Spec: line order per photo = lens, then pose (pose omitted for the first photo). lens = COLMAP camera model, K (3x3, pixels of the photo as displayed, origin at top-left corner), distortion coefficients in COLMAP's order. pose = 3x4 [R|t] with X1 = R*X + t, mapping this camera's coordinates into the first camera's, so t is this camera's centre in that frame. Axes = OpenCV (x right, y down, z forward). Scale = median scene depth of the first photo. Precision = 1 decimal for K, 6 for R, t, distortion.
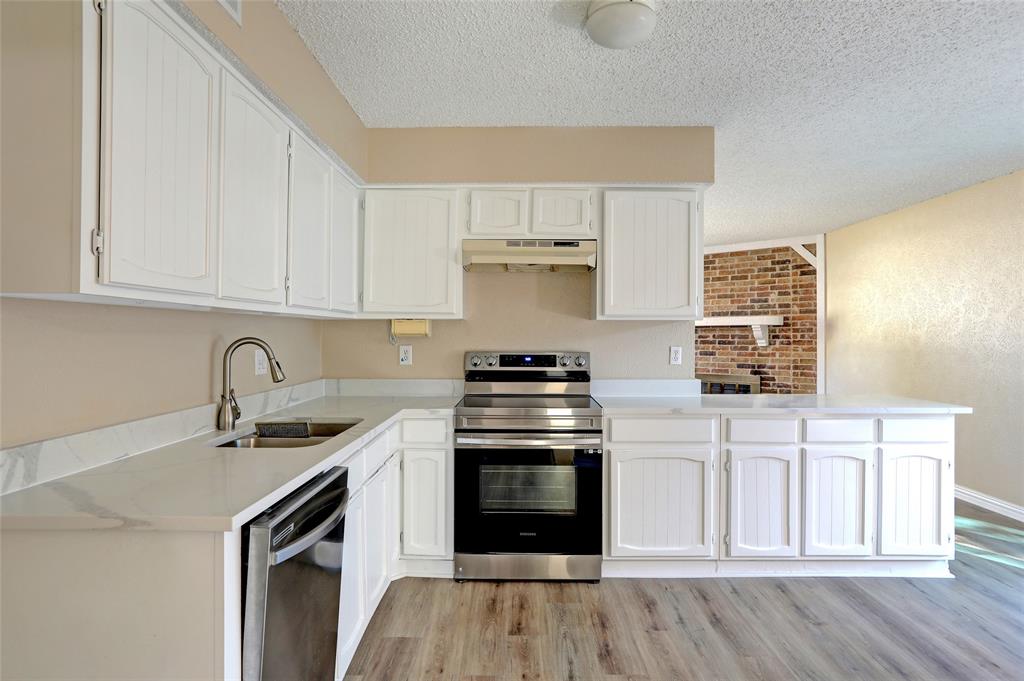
lens RADIAL K [[585.9, 0, 506.3], [0, 585.9, 335.0], [0, 0, 1]] dist [-0.072277, 0.049191]
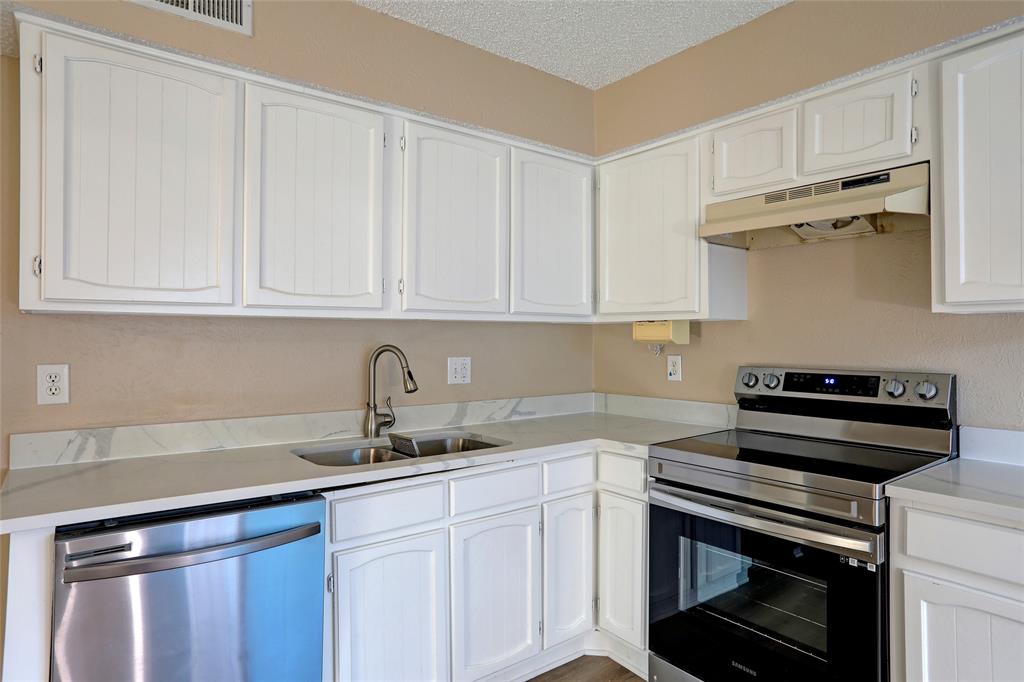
lens RADIAL K [[585.9, 0, 506.3], [0, 585.9, 335.5], [0, 0, 1]] dist [-0.072277, 0.049191]
pose [[0.626626, -0.008005, -0.779279, 0.317726], [0.000756, 0.999953, -0.009664, -0.001334], [0.779320, 0.005466, 0.626603, 0.384918]]
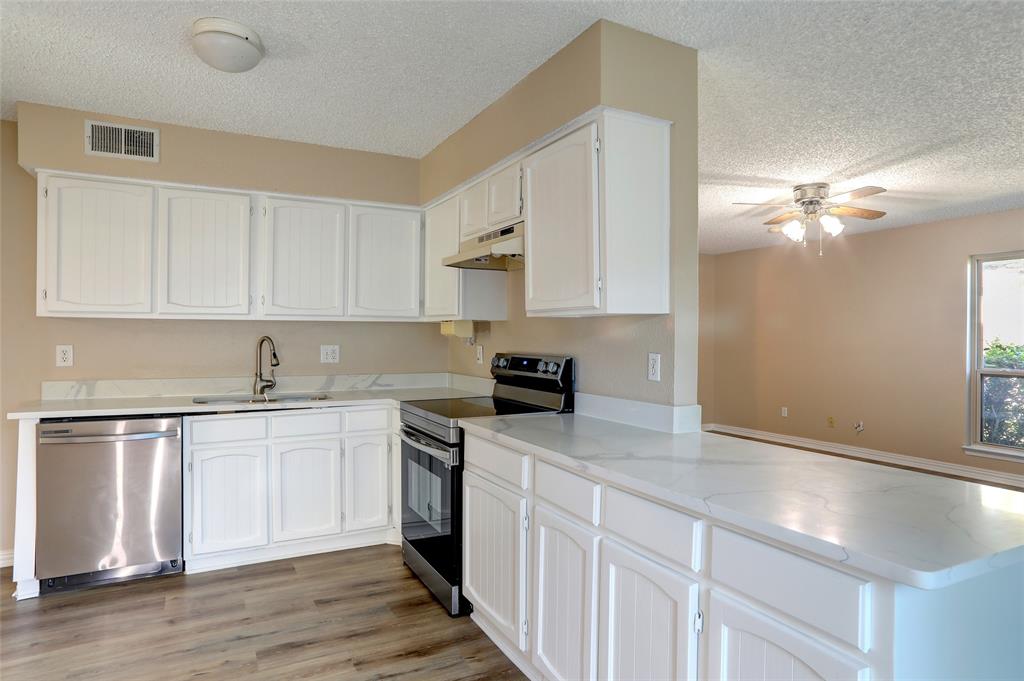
lens RADIAL K [[585.9, 0, 506.3], [0, 585.9, 335.0], [0, 0, 1]] dist [-0.072277, 0.049191]
pose [[0.482191, 0.000010, -0.876066, 0.872067], [-0.005772, 0.999978, -0.003166, 0.001662], [0.876047, 0.006583, 0.482181, 0.582637]]
